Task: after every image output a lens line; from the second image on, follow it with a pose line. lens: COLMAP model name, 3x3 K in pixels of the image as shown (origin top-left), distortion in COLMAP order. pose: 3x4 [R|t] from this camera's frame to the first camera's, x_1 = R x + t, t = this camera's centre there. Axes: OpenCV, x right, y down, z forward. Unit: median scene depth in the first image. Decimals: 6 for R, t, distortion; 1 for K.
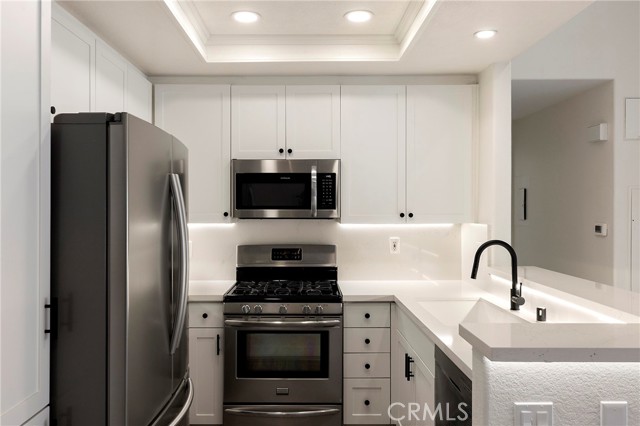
lens RADIAL K [[503.5, 0, 311.2], [0, 503.5, 207.3], [0, 0, 1]] dist [0.004270, -0.001900]
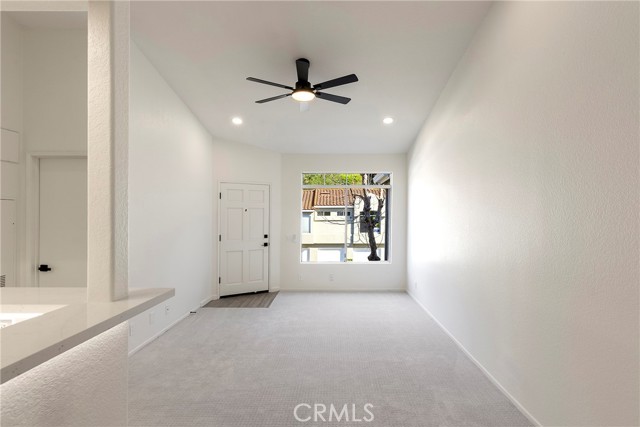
lens RADIAL K [[321.2, 0, 321.5], [0, 321.2, 212.8], [0, 0, 1]] dist [-0.002619, -0.000619]
pose [[0.033906, 0.006088, 0.999406, -0.048818], [-0.001962, 0.999980, -0.006025, 0.000948], [-0.999423, -0.001757, 0.033917, 0.163761]]
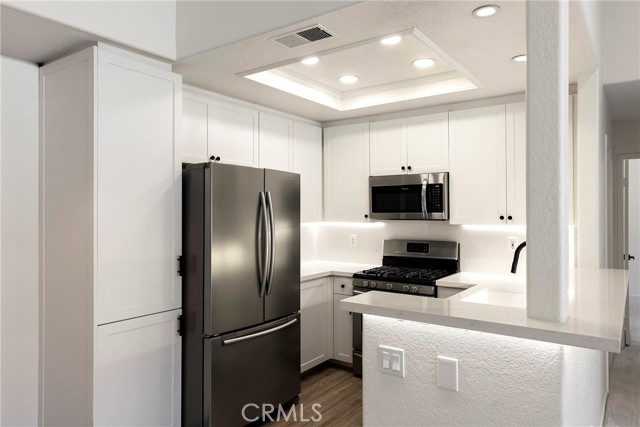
lens RADIAL K [[437.8, 0, 324.2], [0, 437.8, 212.2], [0, 0, 1]] dist [0.007818, 0.004747]
pose [[0.818655, -0.000597, -0.574285, 0.436554], [0.001684, 0.999998, 0.001360, 0.001232], [0.574283, -0.002080, 0.818654, -0.054335]]
